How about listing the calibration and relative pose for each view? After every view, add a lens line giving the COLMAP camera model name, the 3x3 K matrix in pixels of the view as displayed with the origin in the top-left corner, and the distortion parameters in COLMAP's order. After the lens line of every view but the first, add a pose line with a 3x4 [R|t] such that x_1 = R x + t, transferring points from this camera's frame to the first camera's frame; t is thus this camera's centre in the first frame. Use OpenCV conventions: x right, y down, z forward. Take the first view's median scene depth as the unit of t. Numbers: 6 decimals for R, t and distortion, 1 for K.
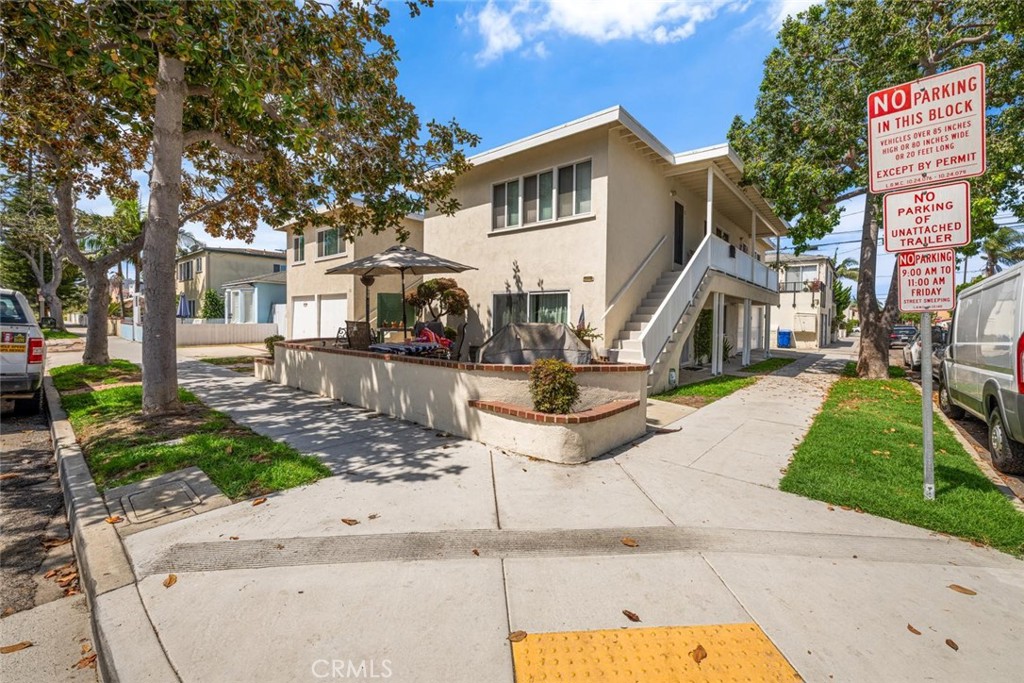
lens RADIAL K [[401.0, 0, 573.1], [0, 401.0, 270.2], [0, 0, 1]] dist [-0.000899, 0.000029]
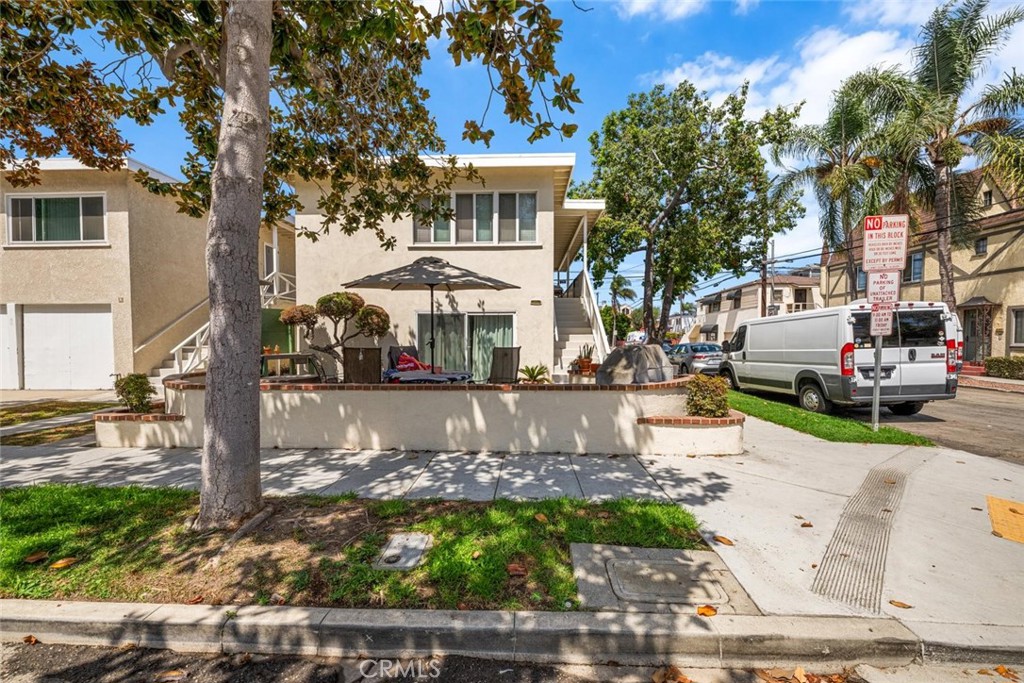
lens RADIAL K [[379.5, 0, 507.9], [0, 379.5, 293.8], [0, 0, 1]] dist [0.000375, -0.000045]
pose [[0.812731, 0.053579, 0.580170, -0.762837], [-0.060759, 0.998127, -0.007062, 0.011733], [-0.579462, -0.029511, 0.814464, 0.252121]]
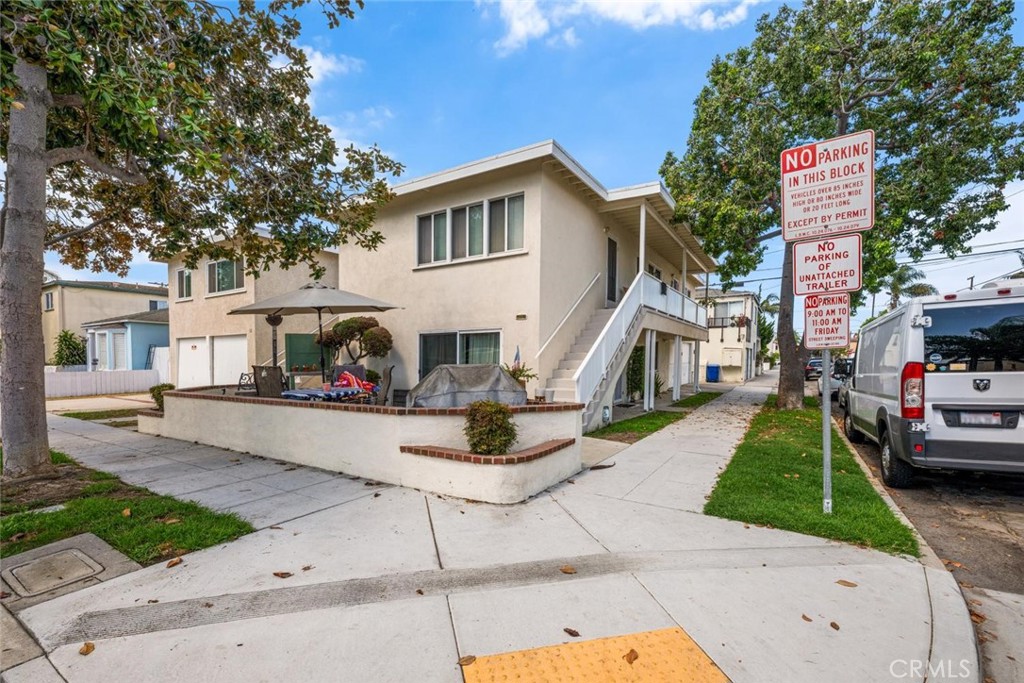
lens RADIAL K [[424.0, 0, 559.6], [0, 424.0, 314.2], [0, 0, 1]] dist [-0.001586, 0.000007]
pose [[0.990783, -0.004947, 0.135367, -0.011610], [0.002025, 0.999762, 0.021714, -0.009153], [-0.135442, -0.021240, 0.990558, -0.036371]]
